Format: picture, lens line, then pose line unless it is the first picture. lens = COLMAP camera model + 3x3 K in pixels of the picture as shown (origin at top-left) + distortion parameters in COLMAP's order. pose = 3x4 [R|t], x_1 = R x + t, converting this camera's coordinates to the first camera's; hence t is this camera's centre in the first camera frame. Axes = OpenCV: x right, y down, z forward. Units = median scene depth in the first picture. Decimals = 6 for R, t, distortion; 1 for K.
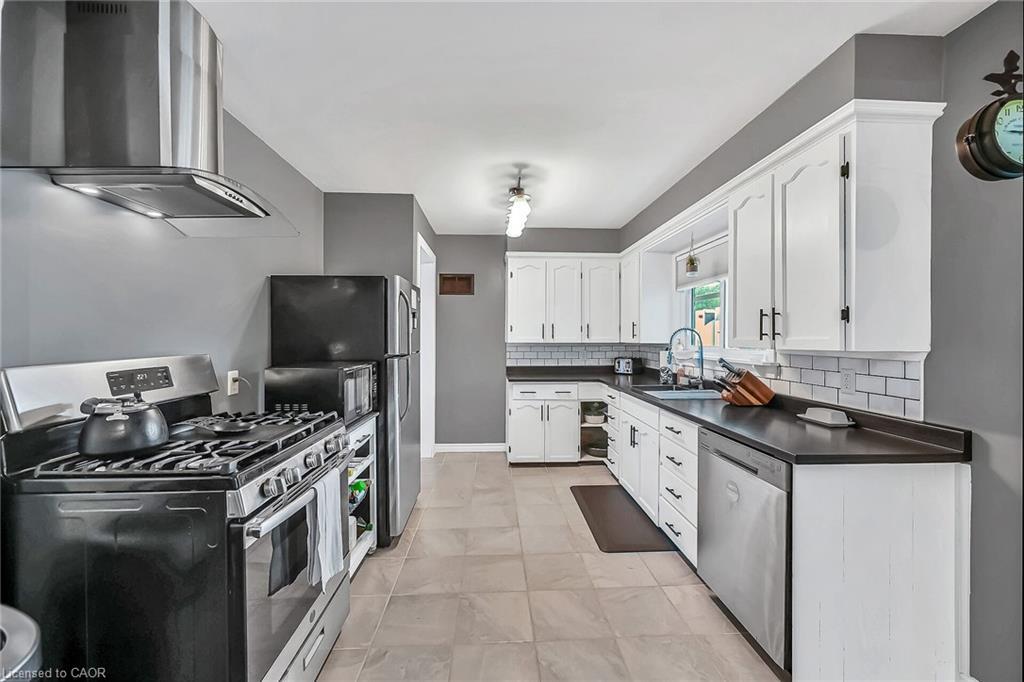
lens RADIAL K [[421.9, 0, 514.8], [0, 421.9, 341.1], [0, 0, 1]] dist [-0.002180, 0.002959]
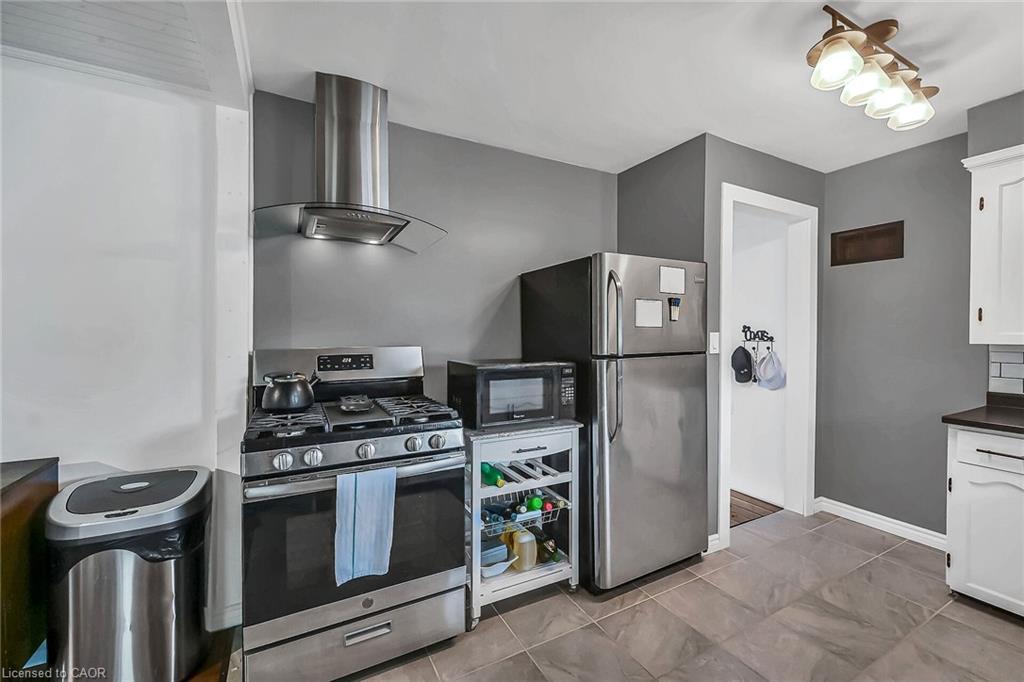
lens RADIAL K [[421.9, 0, 509.1], [0, 421.9, 336.0], [0, 0, 1]] dist [-0.002180, 0.002959]
pose [[0.414622, 0.003793, -0.909986, 0.244609], [-0.009021, 0.999959, 0.000058, -0.000481], [0.909949, 0.008185, 0.414639, 0.360650]]
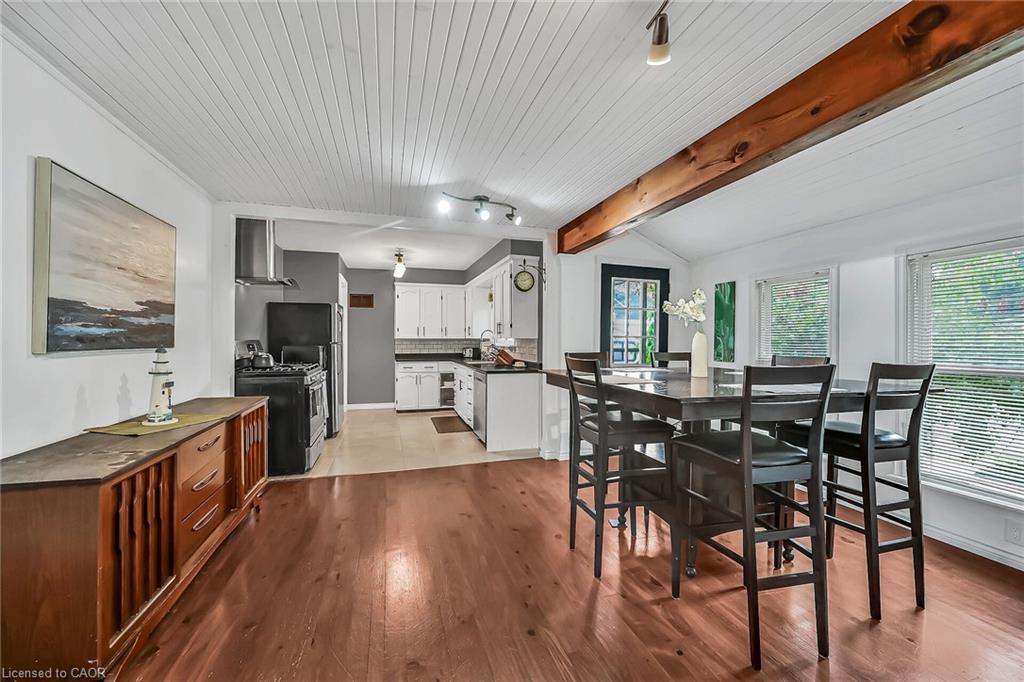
lens RADIAL K [[421.9, 0, 509.7], [0, 421.9, 347.7], [0, 0, 1]] dist [-0.002180, 0.002959]
pose [[0.973227, -0.001579, 0.229841, 0.042919], [-0.001089, 0.999934, 0.011479, 0.023950], [-0.229844, -0.011422, 0.973161, -0.777610]]
